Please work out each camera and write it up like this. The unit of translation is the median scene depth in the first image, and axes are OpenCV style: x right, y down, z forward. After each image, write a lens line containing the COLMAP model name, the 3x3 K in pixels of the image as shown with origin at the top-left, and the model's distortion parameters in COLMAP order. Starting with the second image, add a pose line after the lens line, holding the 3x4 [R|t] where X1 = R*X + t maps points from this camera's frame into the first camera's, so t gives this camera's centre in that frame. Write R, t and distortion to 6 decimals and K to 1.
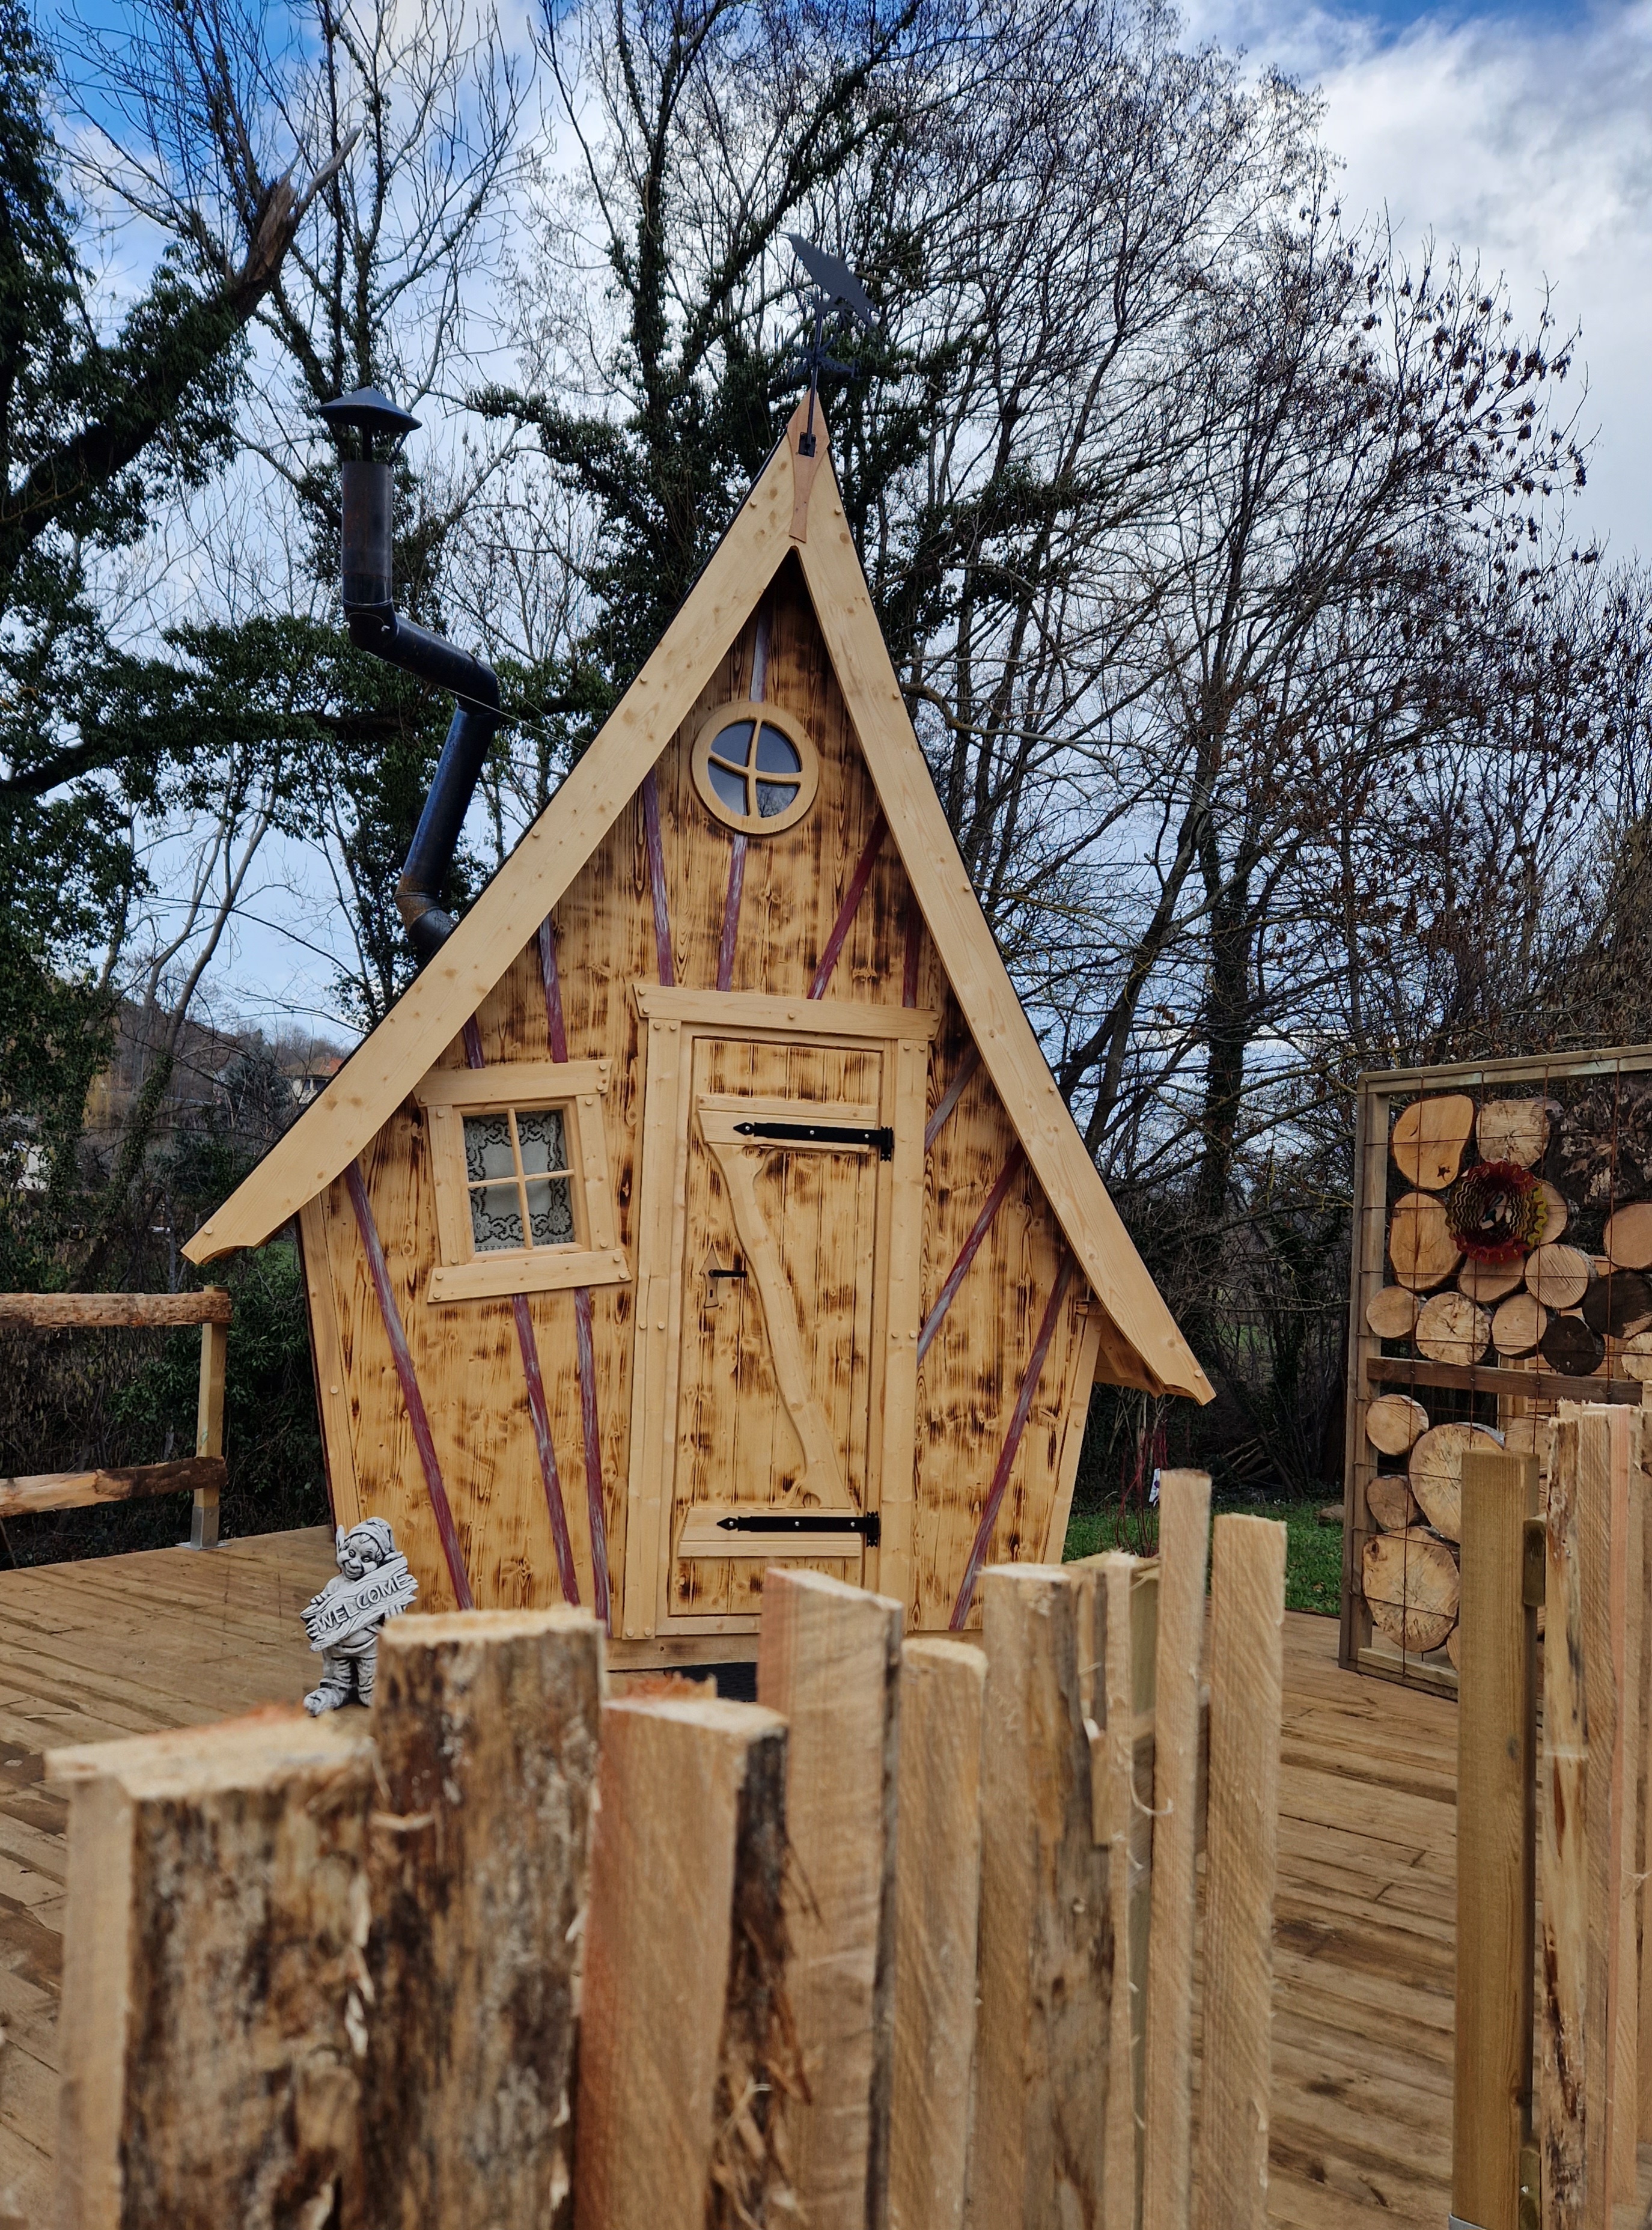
lens RADIAL K [[1509.2, 0, 774.3], [0, 1509.2, 1192.0], [0, 0, 1]] dist [0.067359, -0.034092]
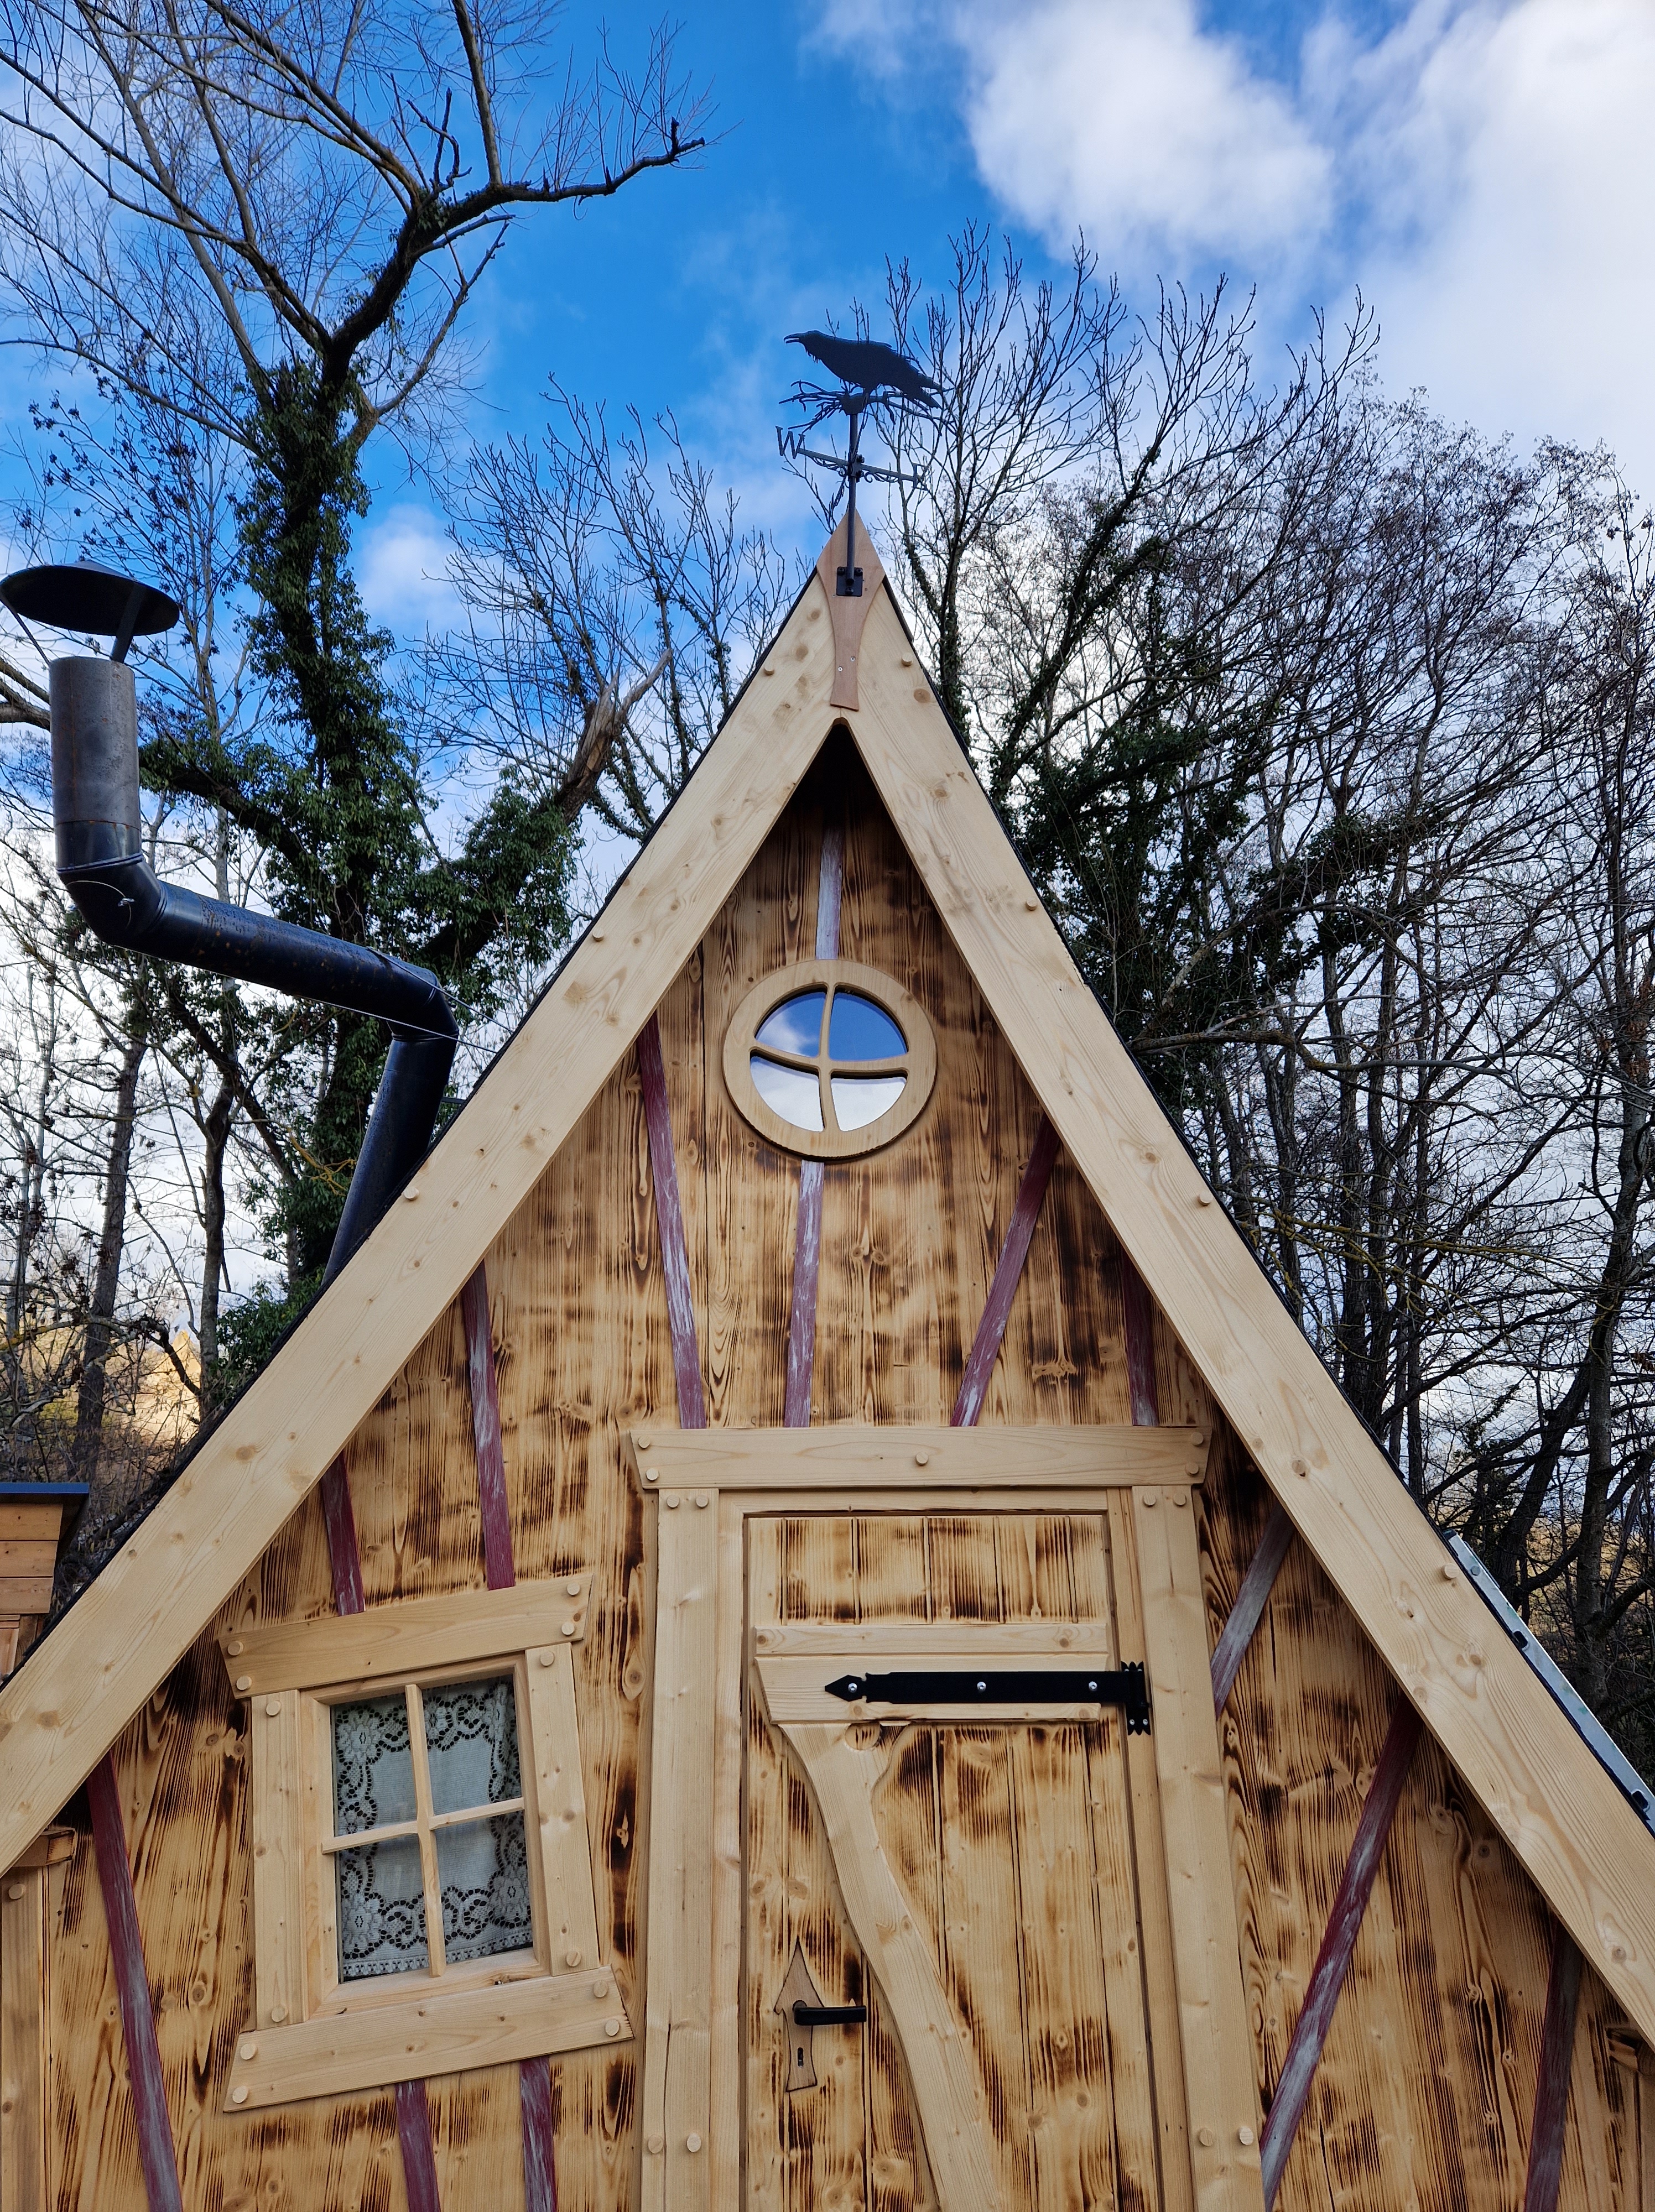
lens RADIAL K [[1497.2, 0, 808.8], [0, 1497.2, 1118.2], [0, 0, 1]] dist [0.067359, -0.034092]
pose [[0.964687, -0.135542, -0.225848, 0.112249], [0.059975, 0.947947, -0.312730, -0.065422], [0.256480, 0.288141, 0.922601, 0.442075]]
